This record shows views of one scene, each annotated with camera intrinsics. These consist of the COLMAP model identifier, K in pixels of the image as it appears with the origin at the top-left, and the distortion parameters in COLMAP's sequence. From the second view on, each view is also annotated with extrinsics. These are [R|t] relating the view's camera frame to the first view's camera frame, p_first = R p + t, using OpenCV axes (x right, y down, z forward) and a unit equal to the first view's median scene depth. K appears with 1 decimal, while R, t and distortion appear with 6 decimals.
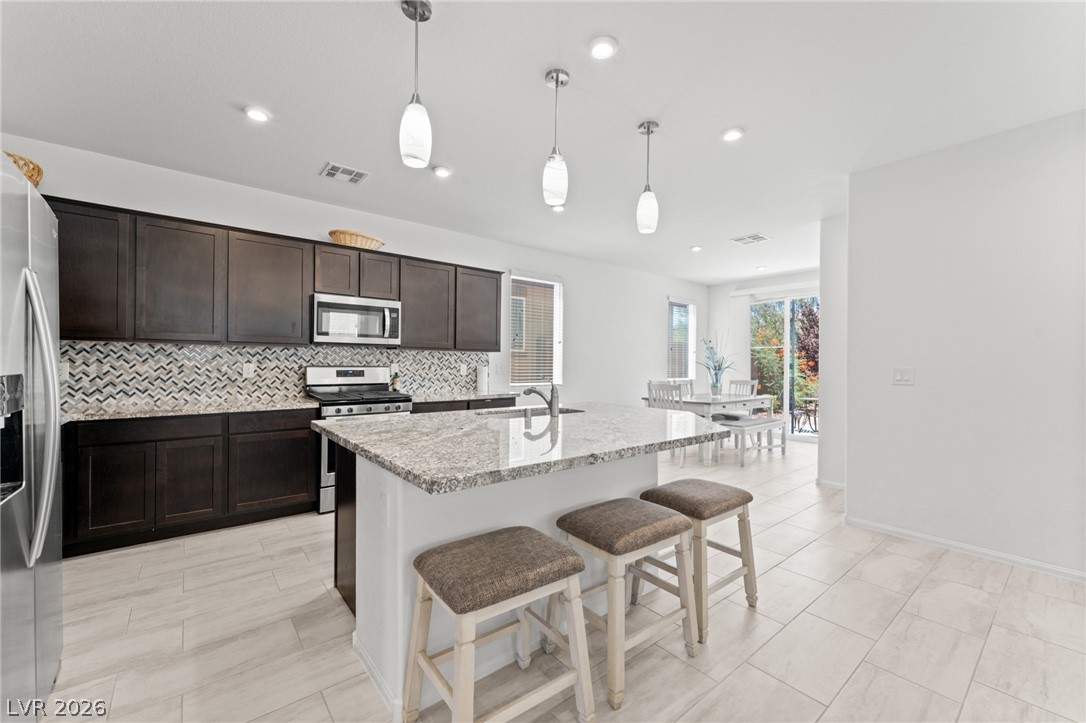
lens RADIAL K [[444.6, 0, 541.5], [0, 444.6, 362.7], [0, 0, 1]] dist [0.001715, 0.000060]
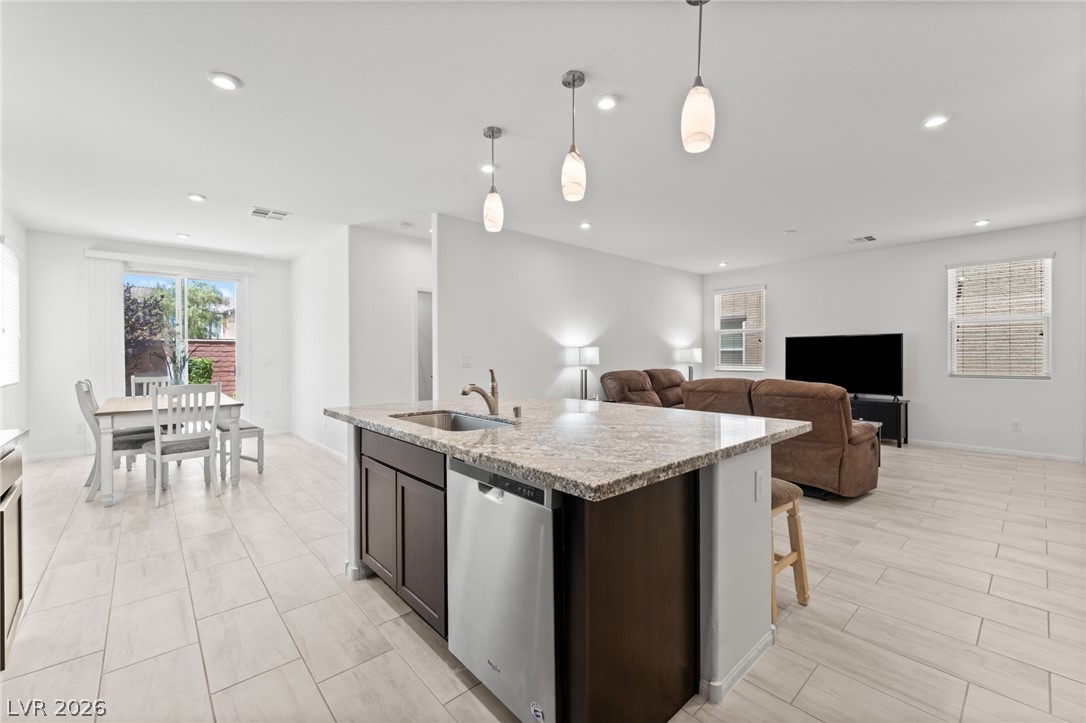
lens RADIAL K [[444.6, 0, 540.2], [0, 444.6, 357.9], [0, 0, 1]] dist [0.001715, 0.000060]
pose [[-0.049093, -0.013996, 0.998696, -0.595349], [0.004427, 0.999889, 0.014231, -0.002267], [-0.998784, 0.005120, -0.049025, 0.669052]]
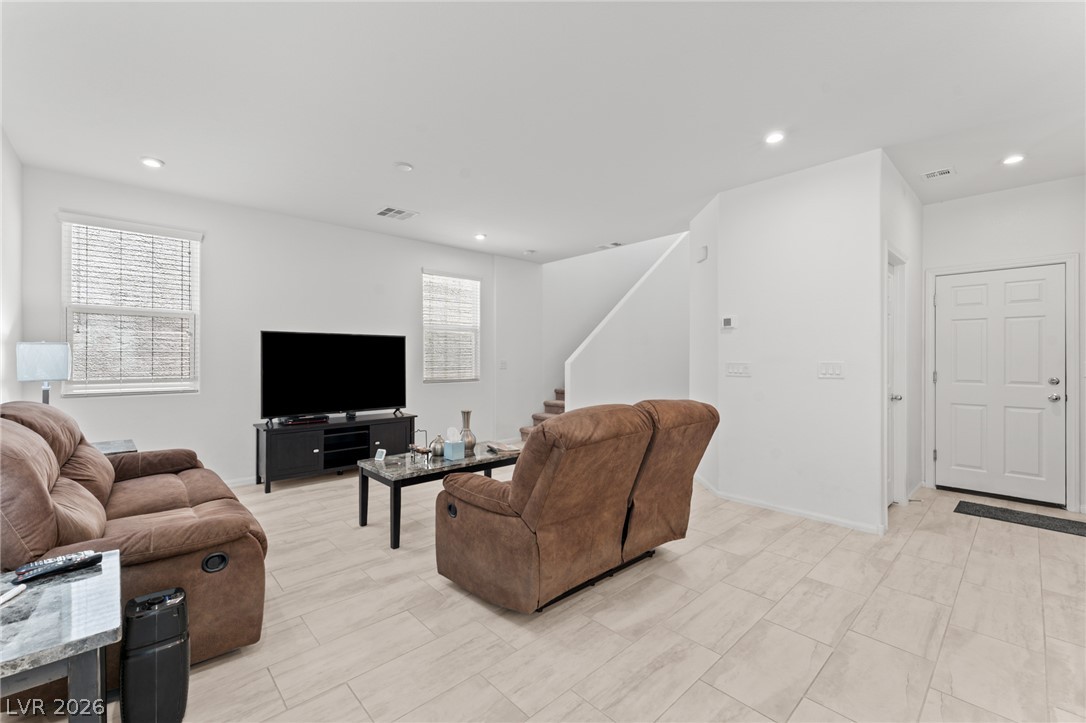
lens RADIAL K [[444.6, 0, 534.6], [0, 444.6, 358.0], [0, 0, 1]] dist [0.001715, 0.000060]
pose [[-0.997350, -0.011096, -0.071901, 0.553710], [-0.010921, 0.999936, -0.002831, 0.005245], [0.071928, -0.002038, -0.997408, 0.715480]]
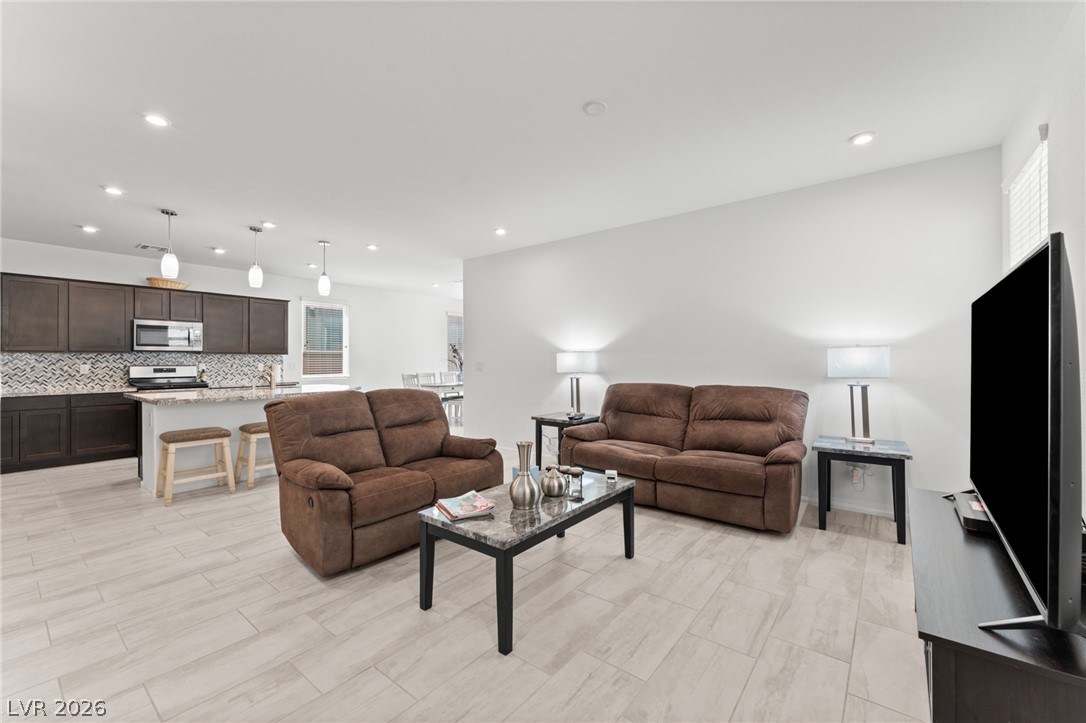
lens RADIAL K [[444.6, 0, 541.1], [0, 444.6, 359.0], [0, 0, 1]] dist [0.001715, 0.000060]
pose [[0.976438, -0.012368, 0.215445, 0.533998], [0.013009, 0.999914, -0.001557, 0.005118], [-0.215407, 0.004323, 0.976515, -0.816969]]
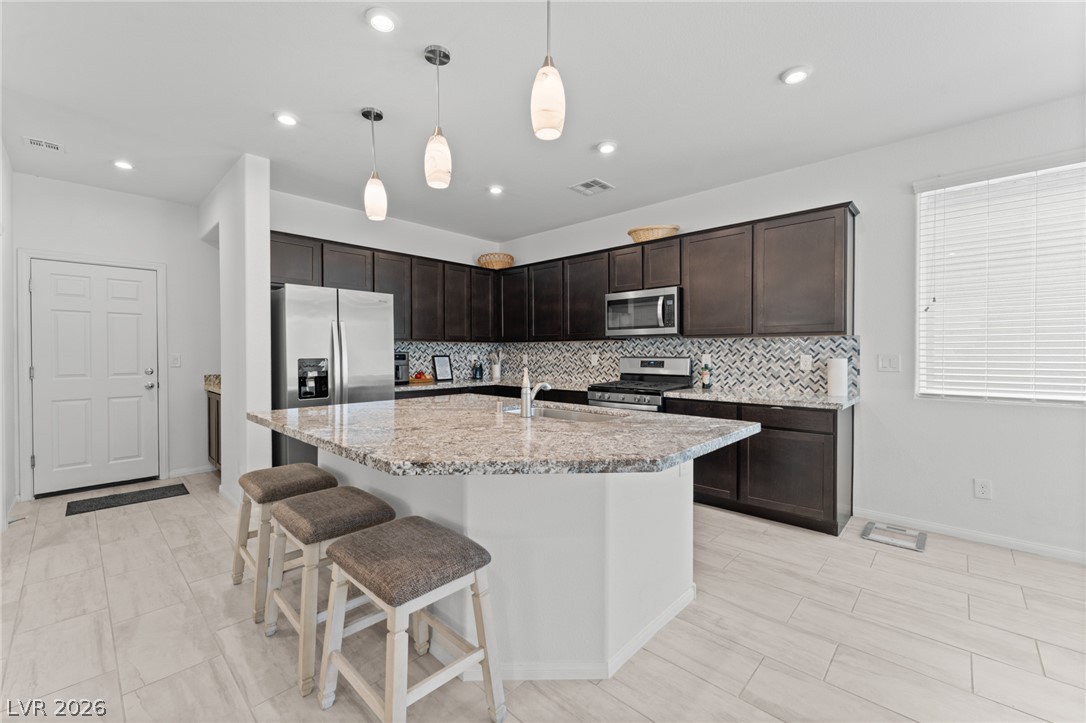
lens RADIAL K [[444.6, 0, 536.5], [0, 444.6, 357.6], [0, 0, 1]] dist [0.001715, 0.000060]
pose [[0.133246, 0.002647, -0.991079, 0.597680], [0.003206, 0.999990, 0.003102, 0.005746], [0.991078, -0.003590, 0.133237, 0.637058]]
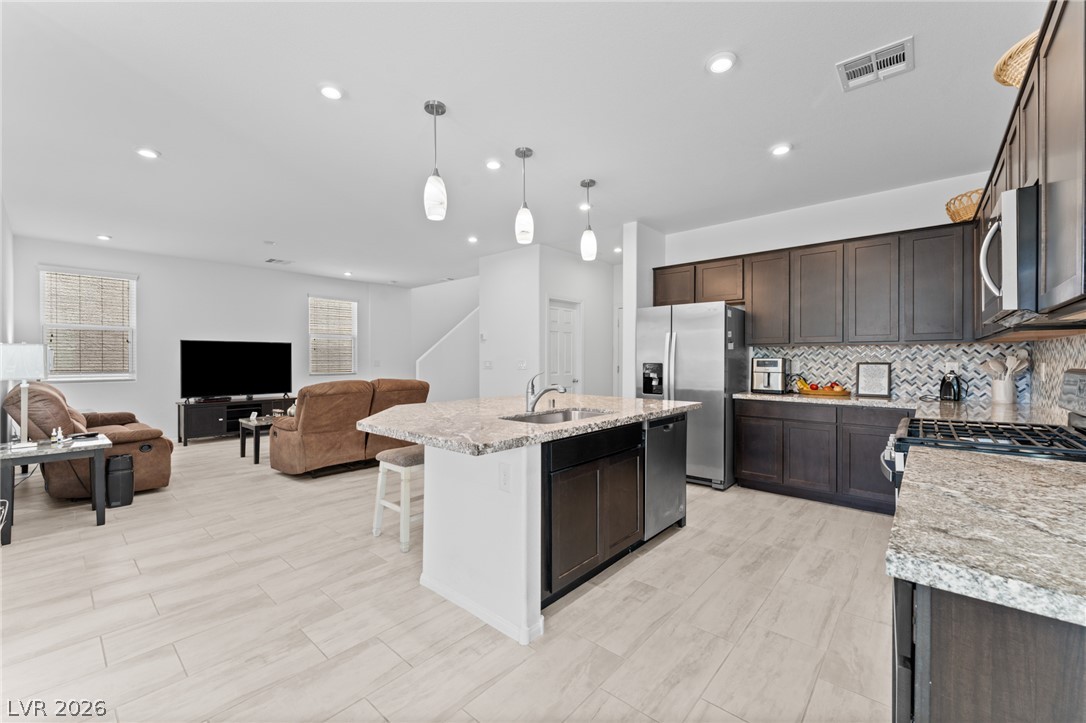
lens RADIAL K [[444.6, 0, 542.9], [0, 444.6, 361.1], [0, 0, 1]] dist [0.001715, 0.000060]
pose [[-0.985366, -0.009426, -0.170192, 0.121062], [-0.010035, 0.999946, 0.002715, 0.003426], [0.170158, 0.004383, -0.985407, 1.401527]]
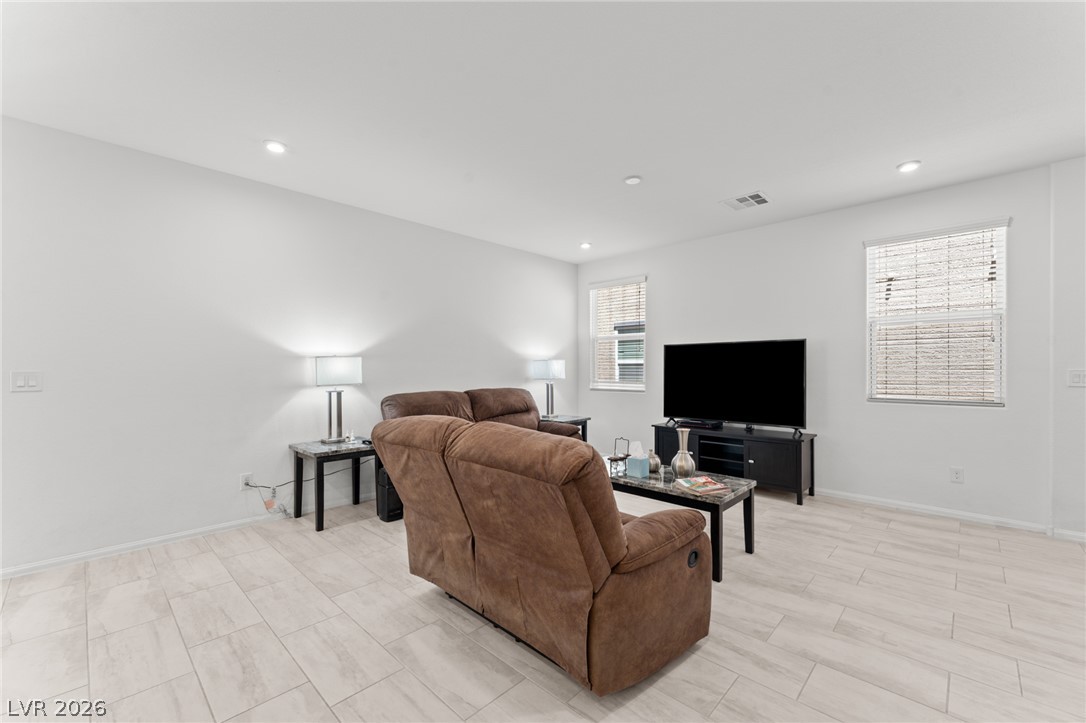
lens RADIAL K [[444.6, 0, 546.0], [0, 444.6, 369.5], [0, 0, 1]] dist [0.001715, 0.000060]
pose [[-0.129320, -0.012119, 0.991529, -0.111340], [0.001656, 0.999921, 0.012438, -0.000100], [-0.991601, 0.003251, -0.129290, 0.113117]]
